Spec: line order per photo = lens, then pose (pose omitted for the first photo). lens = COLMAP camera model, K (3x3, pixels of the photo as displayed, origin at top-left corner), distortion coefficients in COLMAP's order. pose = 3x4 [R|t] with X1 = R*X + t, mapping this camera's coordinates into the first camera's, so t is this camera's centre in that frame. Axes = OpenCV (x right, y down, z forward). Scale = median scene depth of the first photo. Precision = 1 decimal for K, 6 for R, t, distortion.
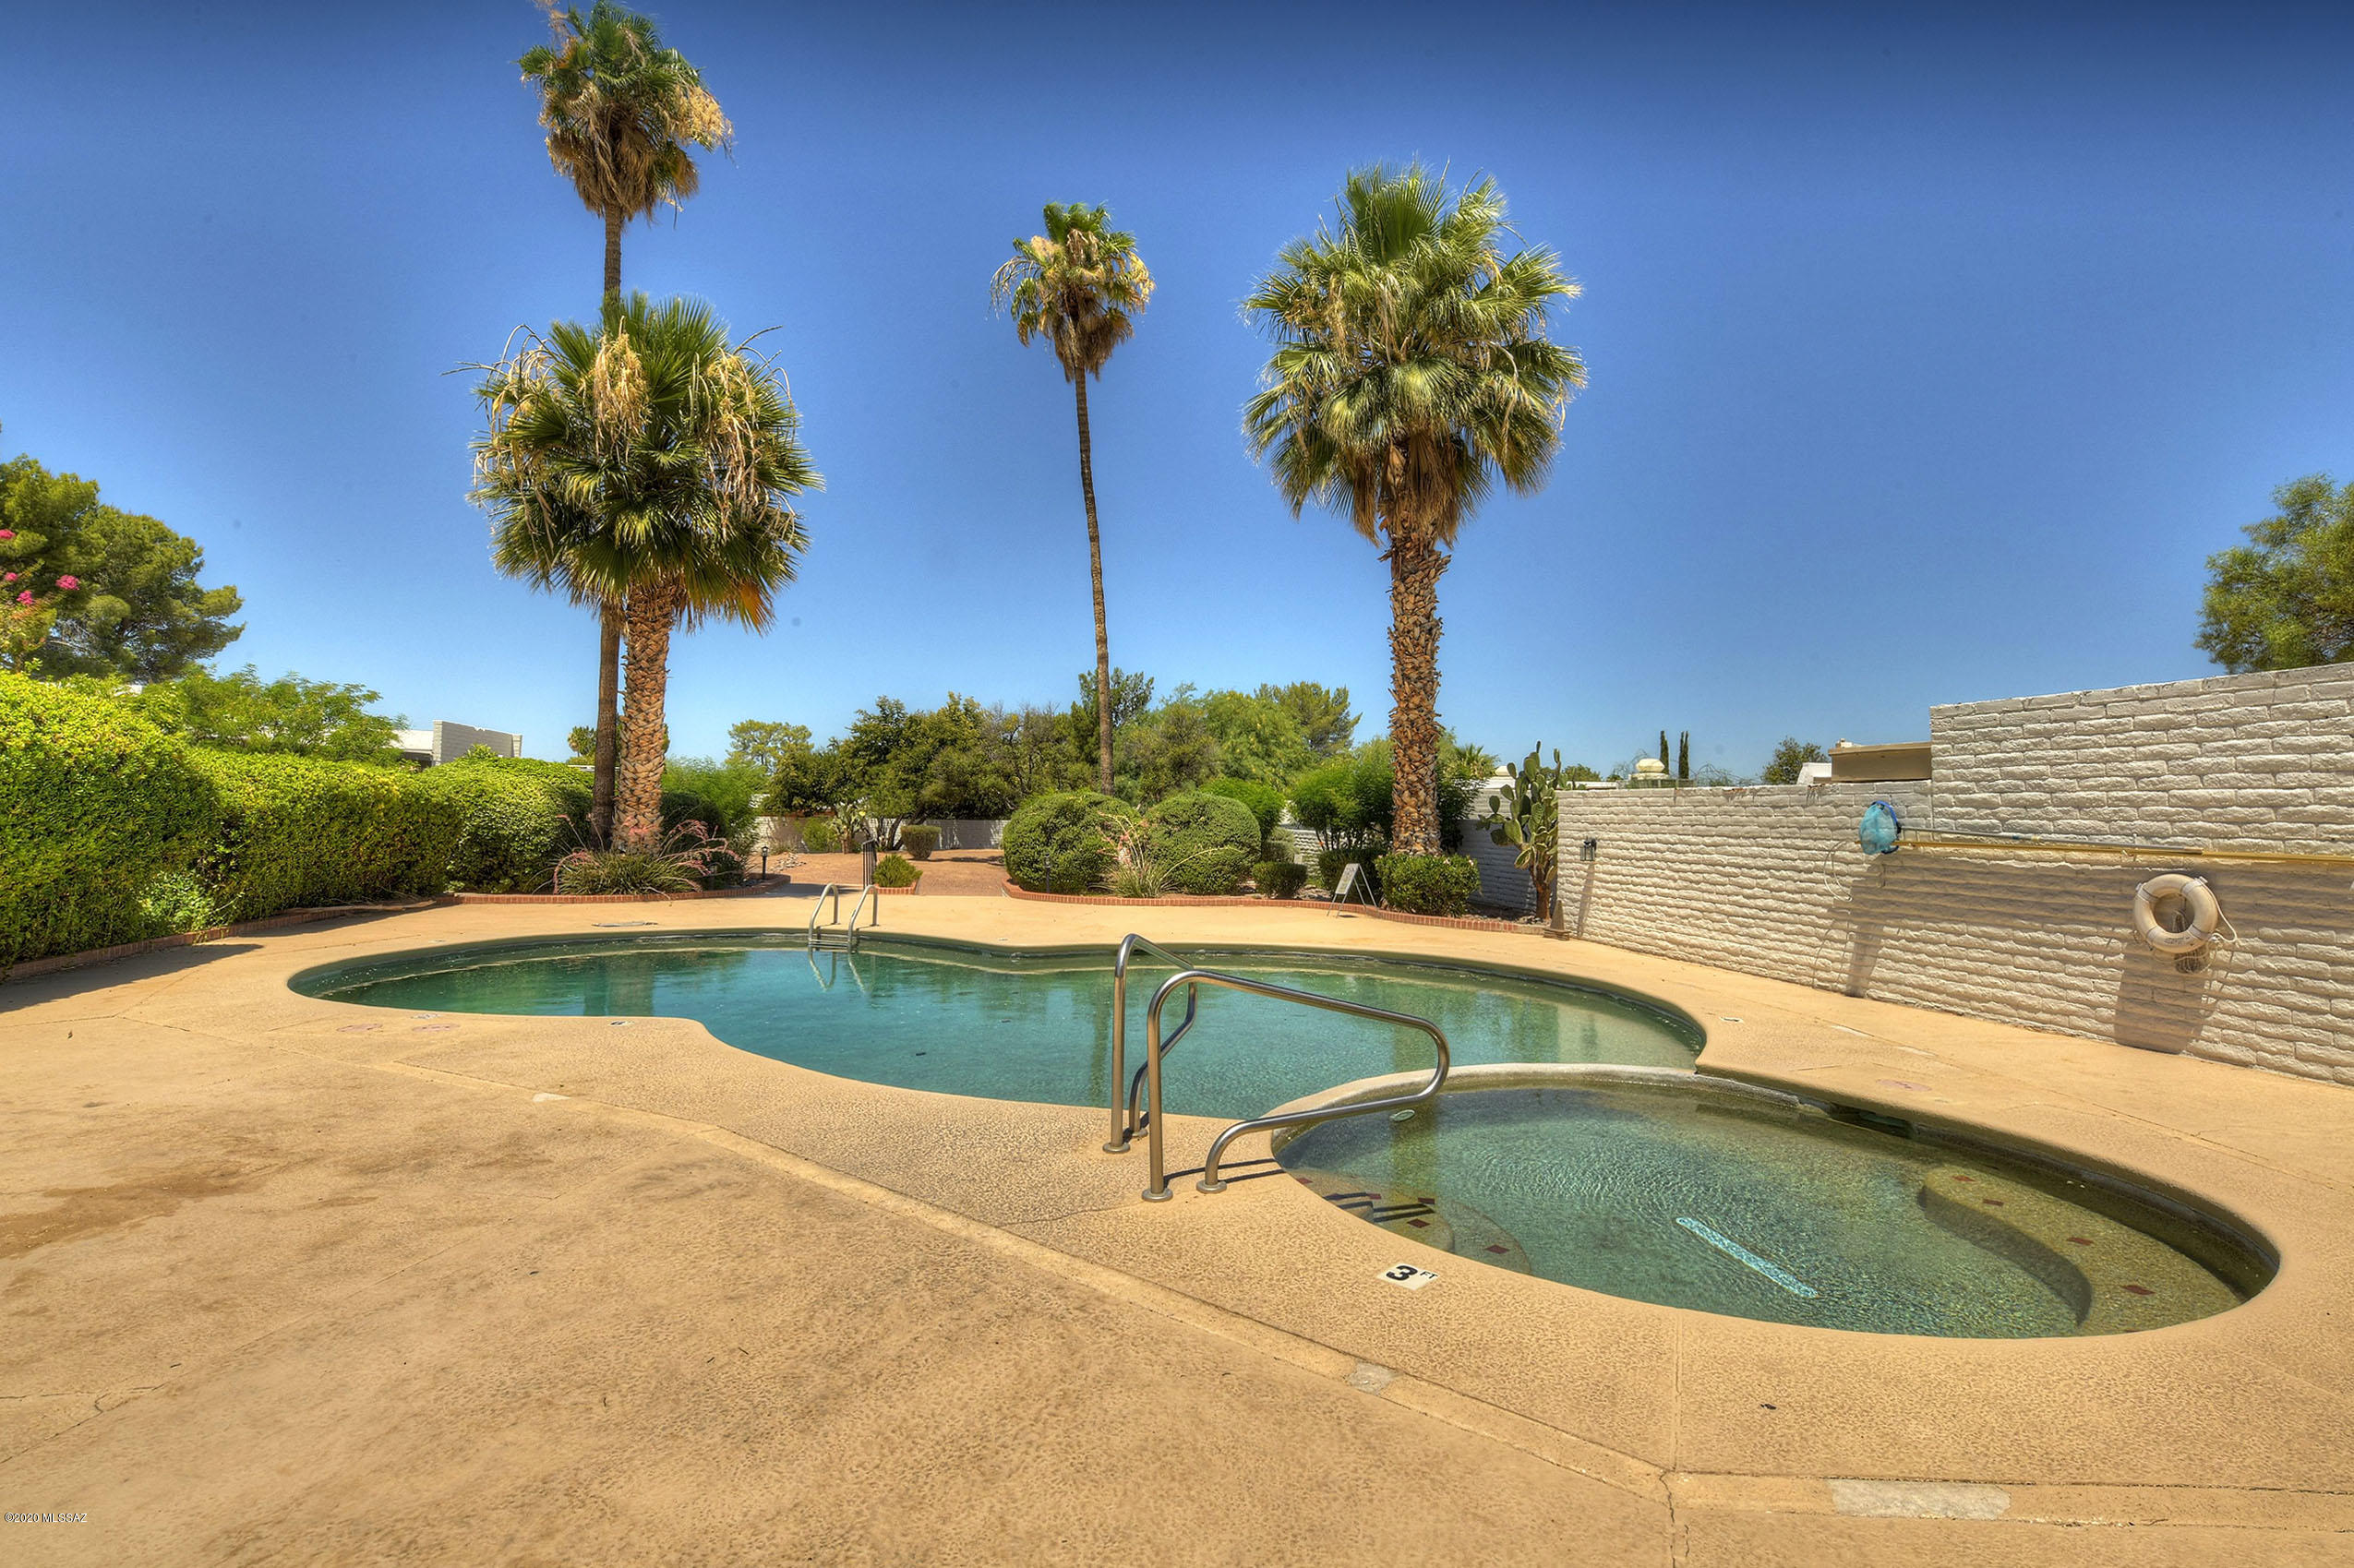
lens RADIAL K [[1062.5, 0, 1277.9], [0, 1062.5, 773.3], [0, 0, 1]] dist [-0.008479, -0.000322]
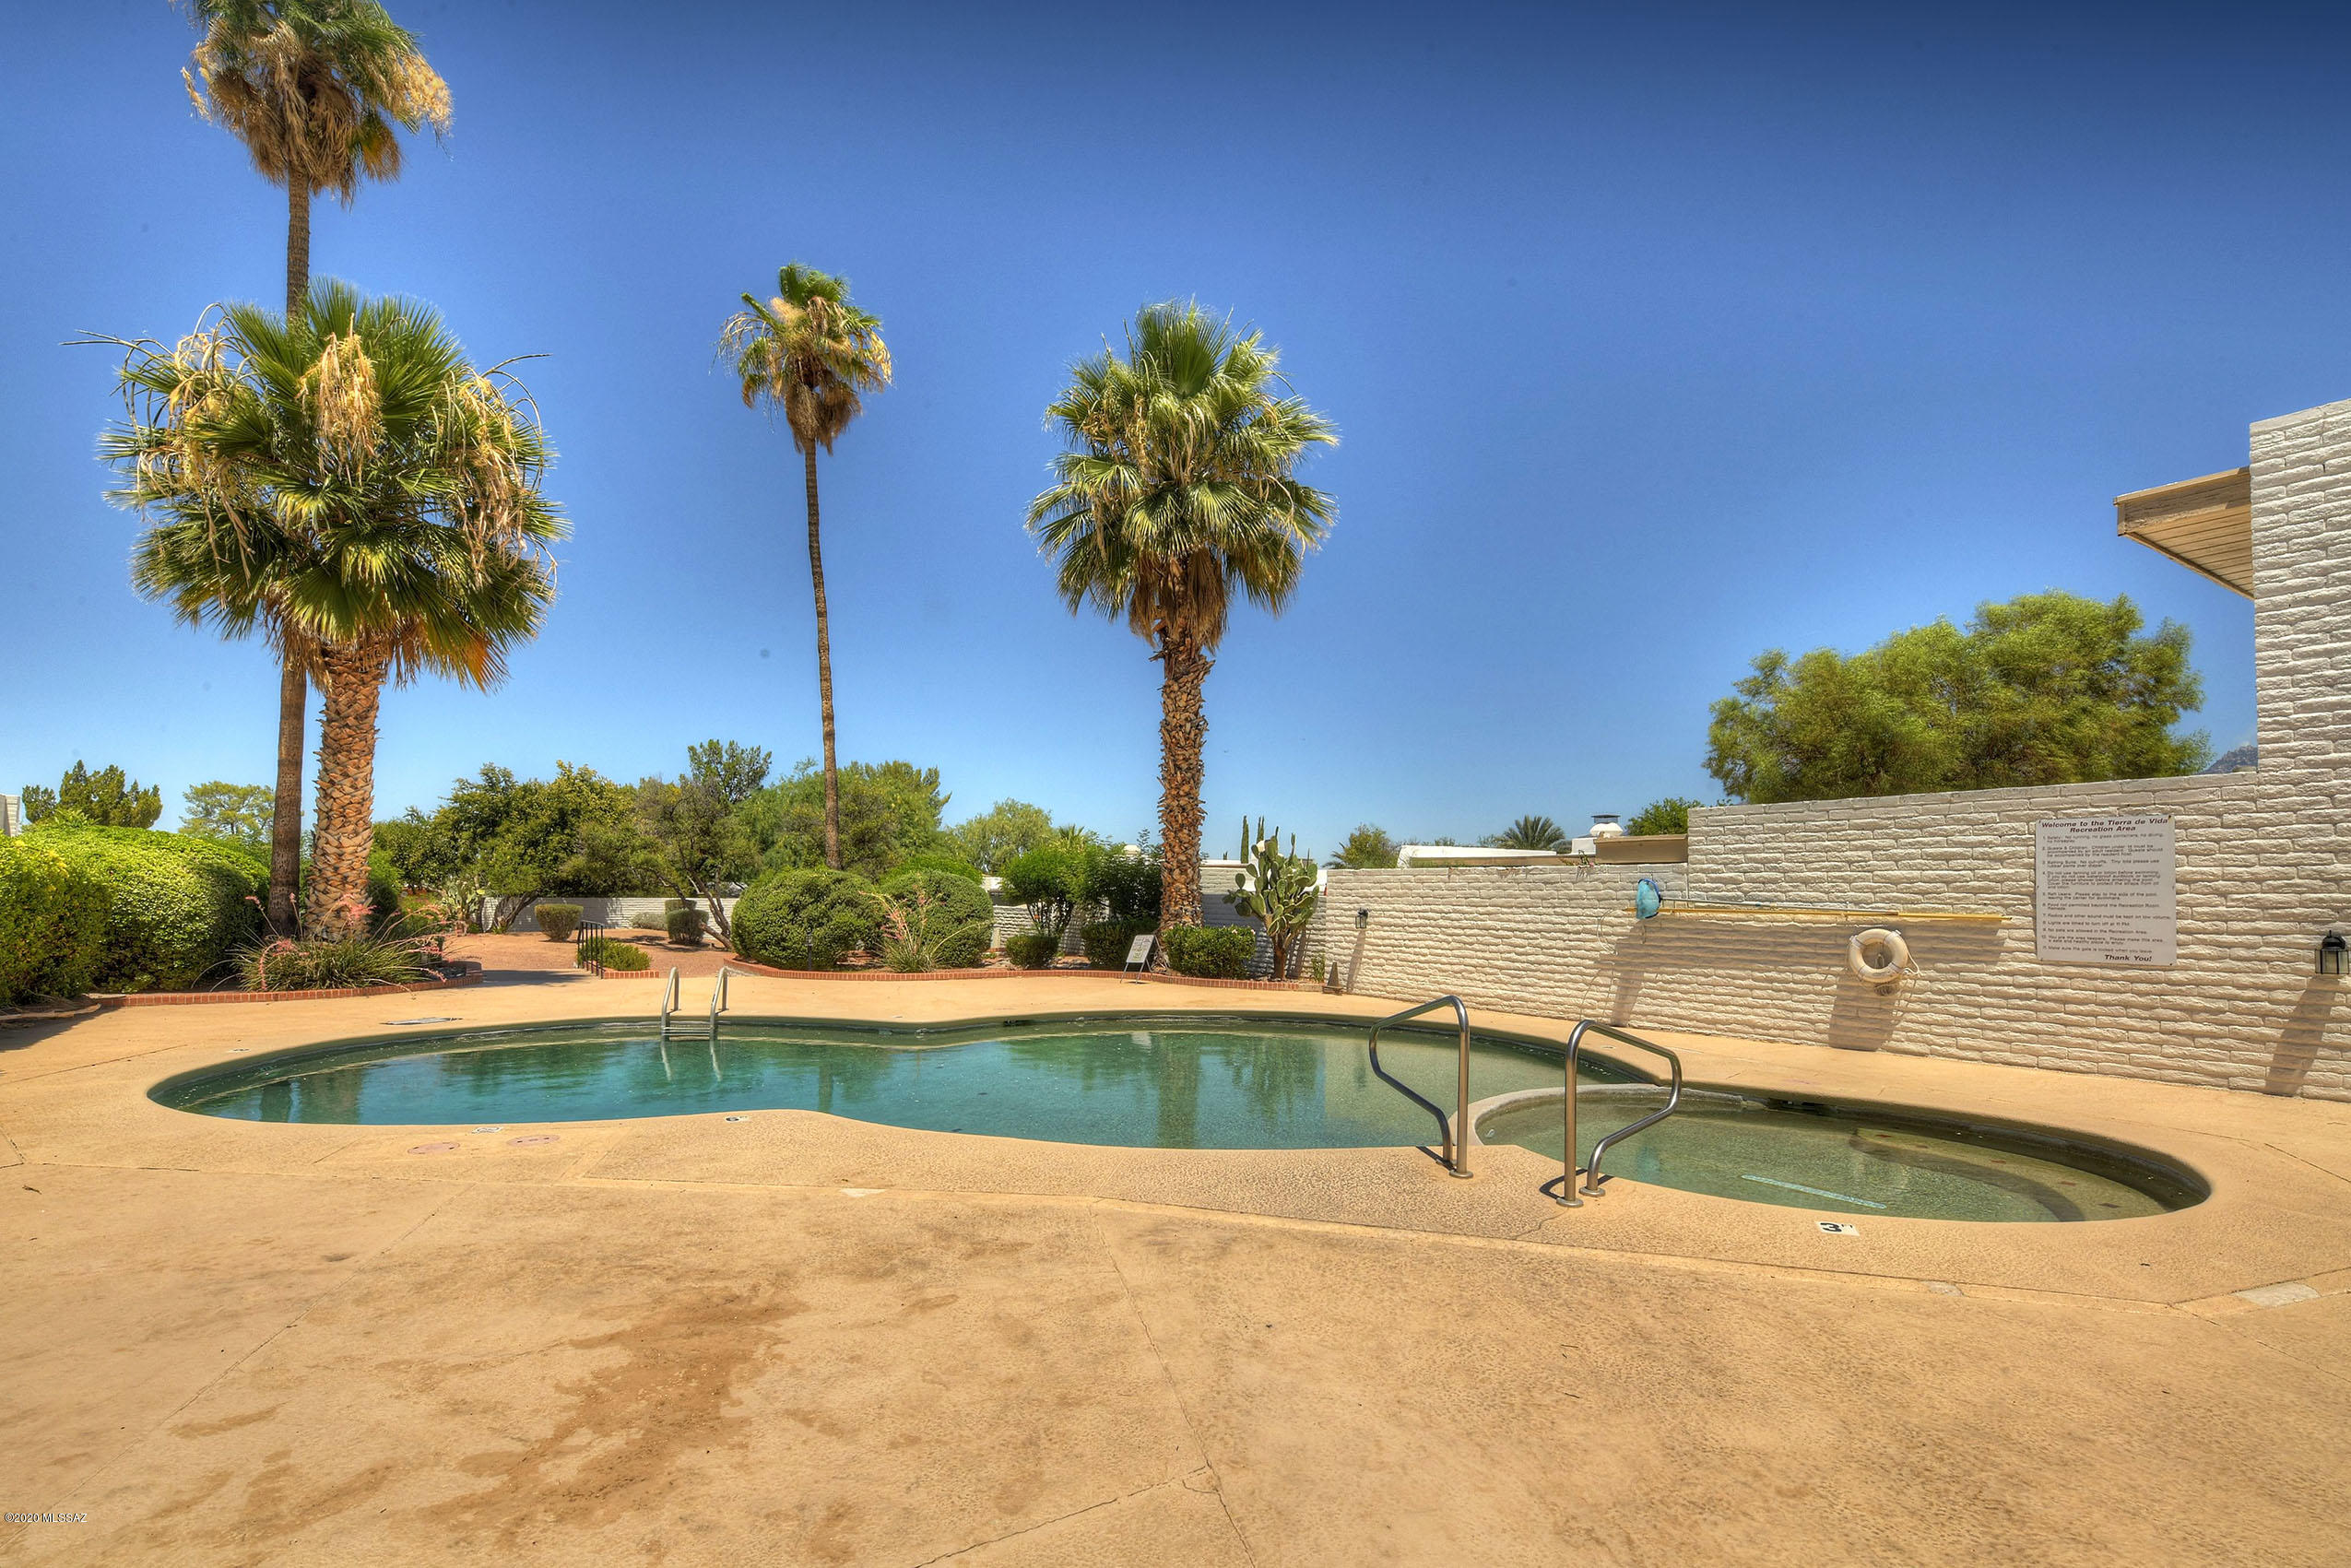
lens RADIAL K [[987.2, 0, 1178.3], [0, 987.2, 876.3], [0, 0, 1]] dist [-0.011209, -0.000258]
pose [[0.942249, -0.001534, 0.334909, -0.238060], [-0.007293, 0.999658, 0.025098, -0.002009], [-0.334833, -0.026091, 0.941916, 0.020921]]
